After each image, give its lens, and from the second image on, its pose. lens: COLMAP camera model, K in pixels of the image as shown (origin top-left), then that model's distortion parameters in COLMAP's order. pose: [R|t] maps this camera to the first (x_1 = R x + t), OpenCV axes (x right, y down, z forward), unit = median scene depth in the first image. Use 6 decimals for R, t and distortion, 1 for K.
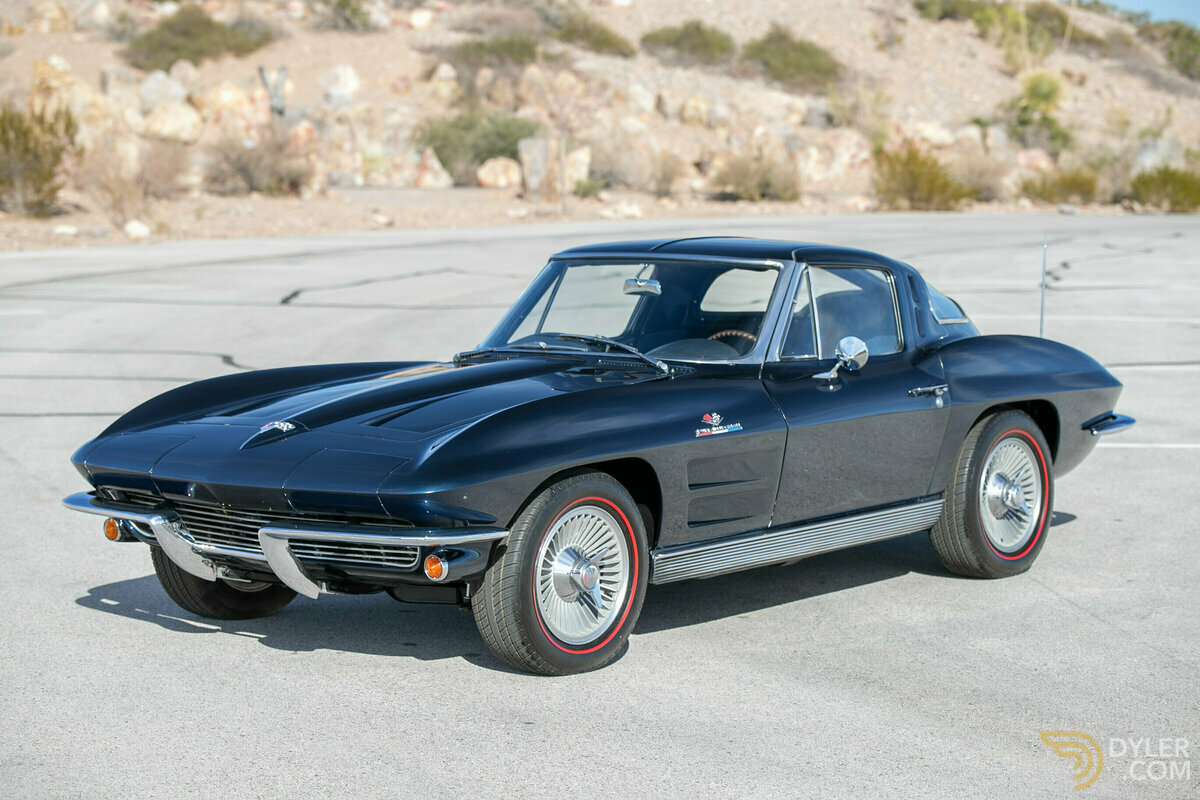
lens RADIAL K [[3098.8, 0, 600.0], [0, 3098.8, 400.0], [0, 0, 1]] dist [-0.054218, -0.390019]
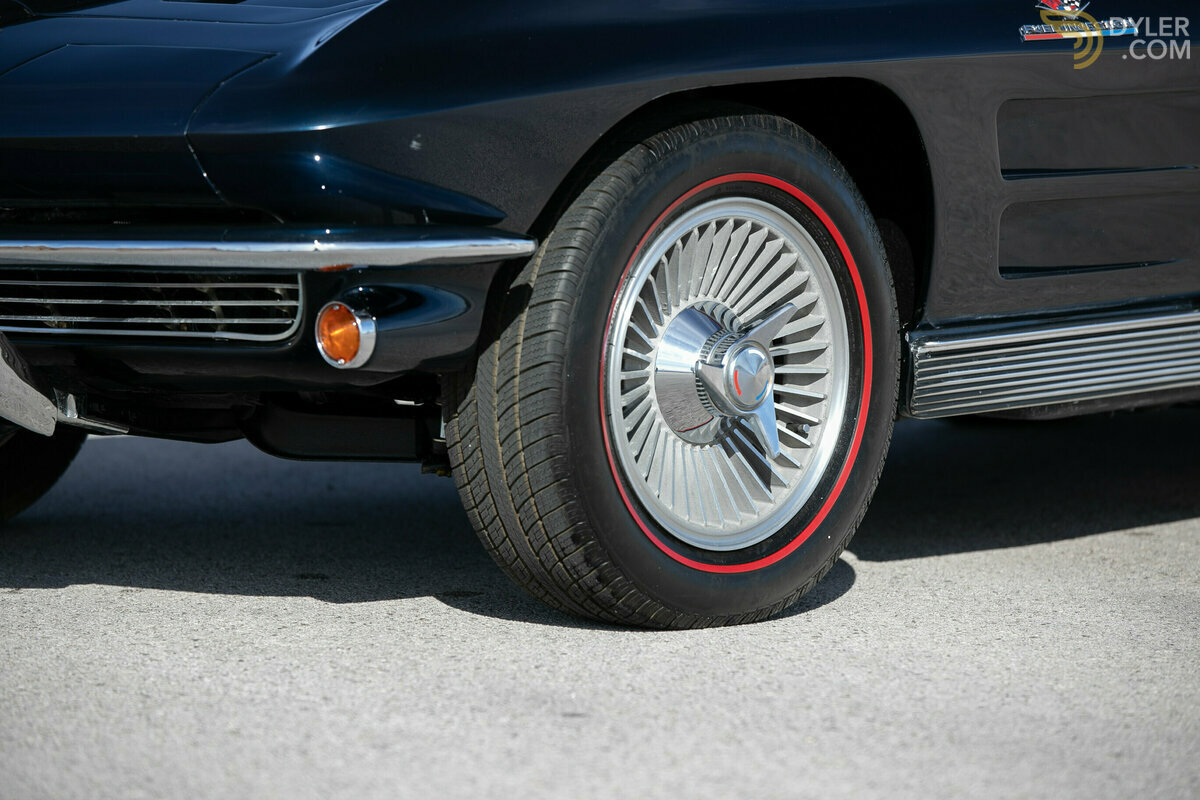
lens RADIAL K [[5486.7, 0, 600.0], [0, 5486.7, 400.0], [0, 0, 1]] dist [0.809874, 1.713011]
pose [[0.998846, -0.005548, -0.047715, 0.011271], [0.005341, 0.999976, -0.004462, 0.063357], [0.047739, 0.004202, 0.998851, 0.304439]]
